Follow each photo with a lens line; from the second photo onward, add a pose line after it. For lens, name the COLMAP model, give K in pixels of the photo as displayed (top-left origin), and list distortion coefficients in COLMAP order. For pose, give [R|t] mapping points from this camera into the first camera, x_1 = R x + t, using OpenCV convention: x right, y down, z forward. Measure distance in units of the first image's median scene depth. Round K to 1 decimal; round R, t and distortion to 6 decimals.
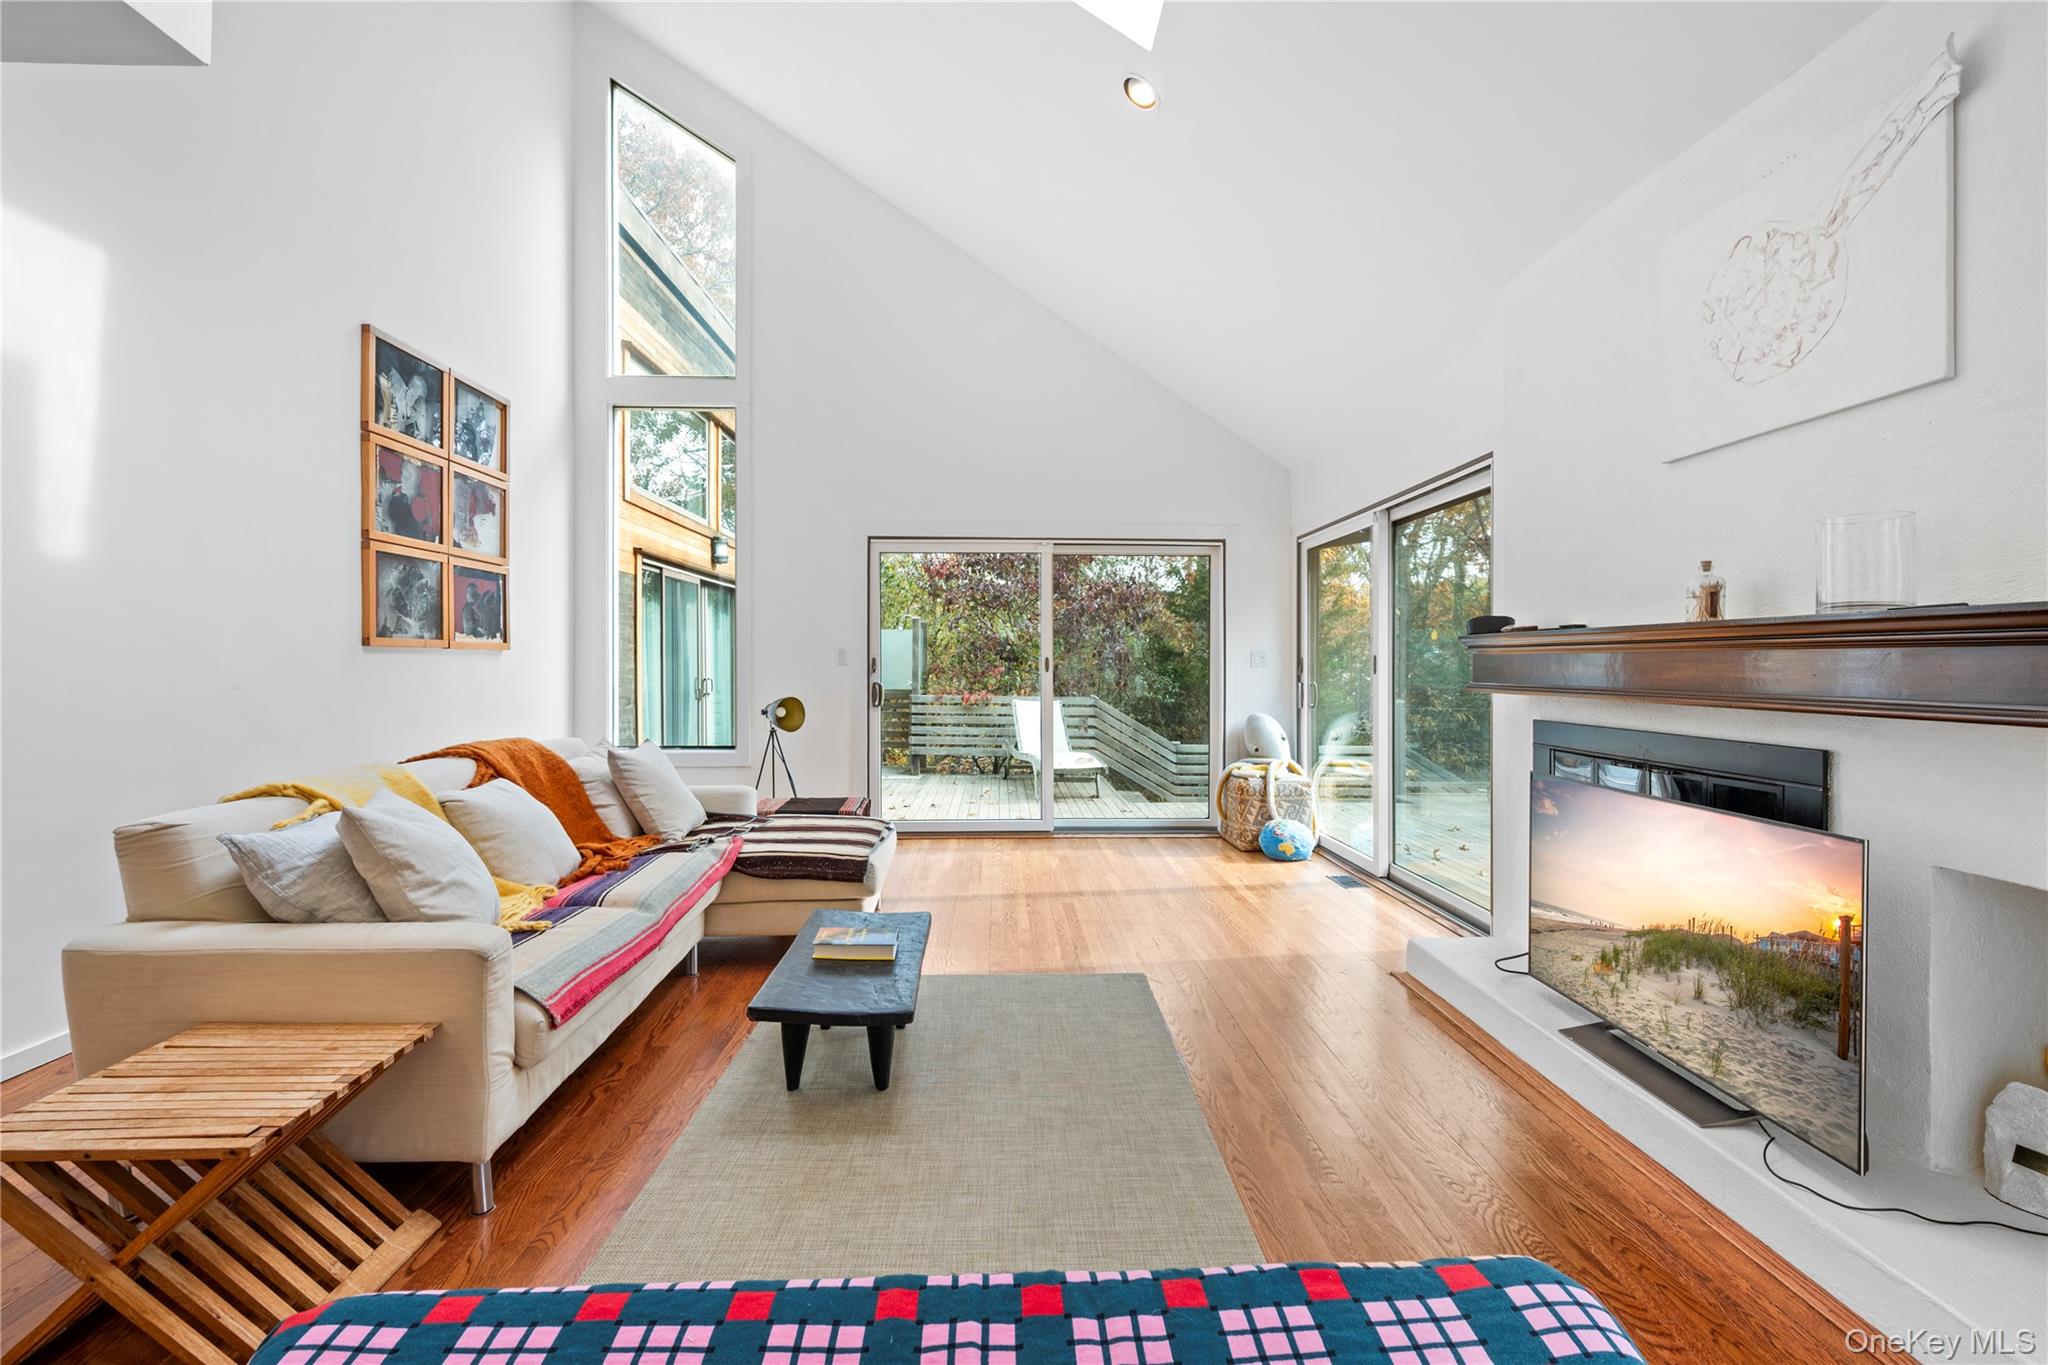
lens RADIAL K [[905.3, 0, 1024.9], [0, 905.3, 675.3], [0, 0, 1]] dist [-0.000724, -0.000107]
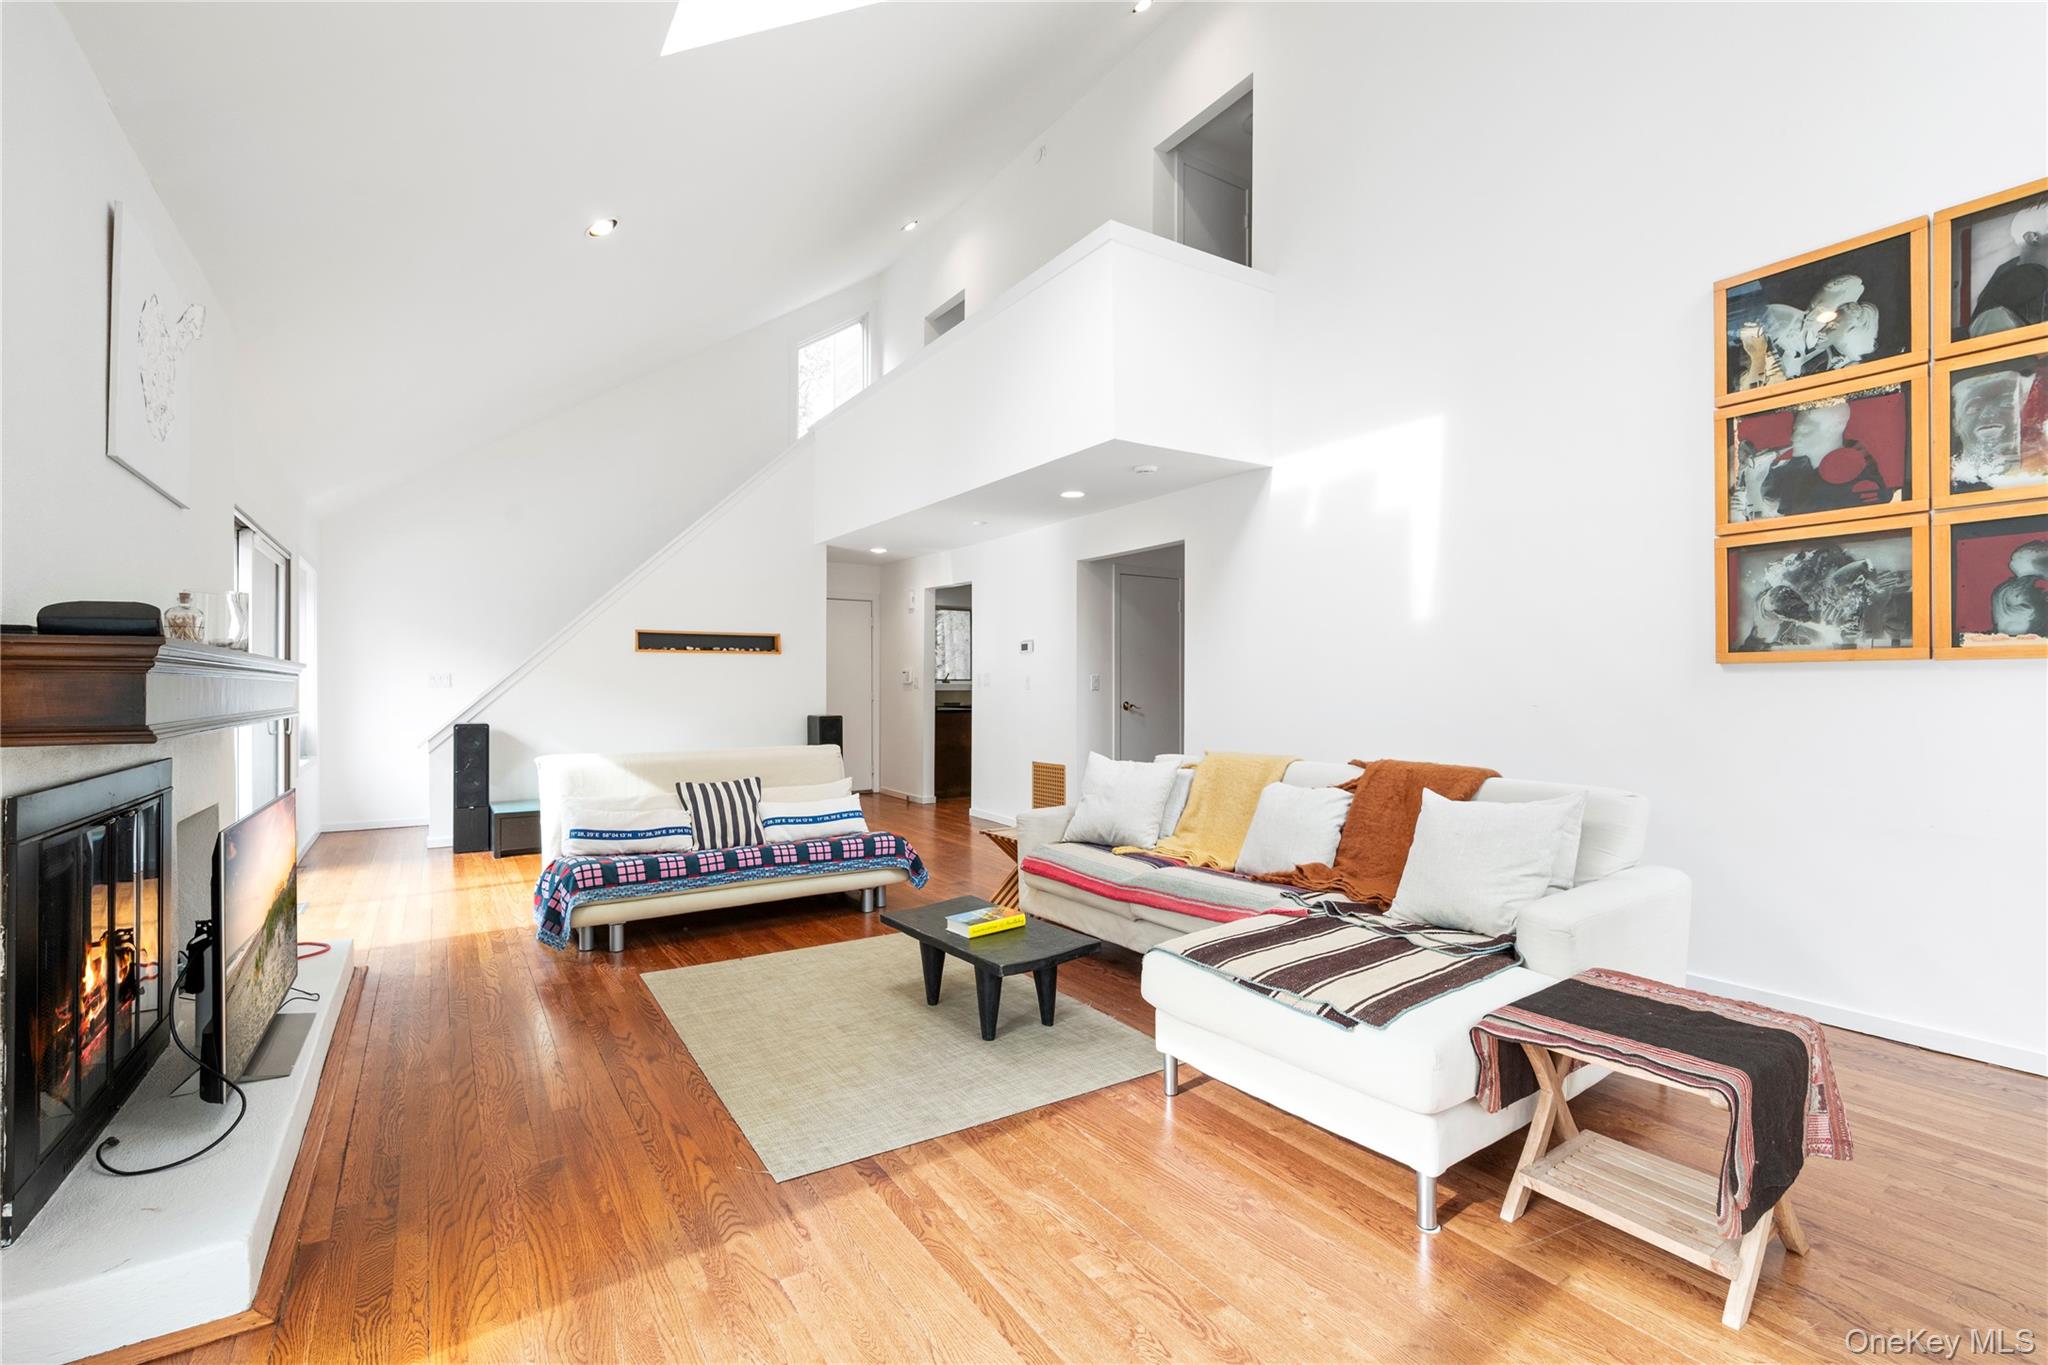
lens RADIAL K [[905.3, 0, 1026.6], [0, 905.3, 685.1], [0, 0, 1]] dist [-0.000724, -0.000107]
pose [[-0.847217, 0.000976, -0.531246, 0.250361], [-0.000266, 0.999997, 0.002261, -0.013761], [0.531247, 0.002056, -0.847215, 1.285101]]
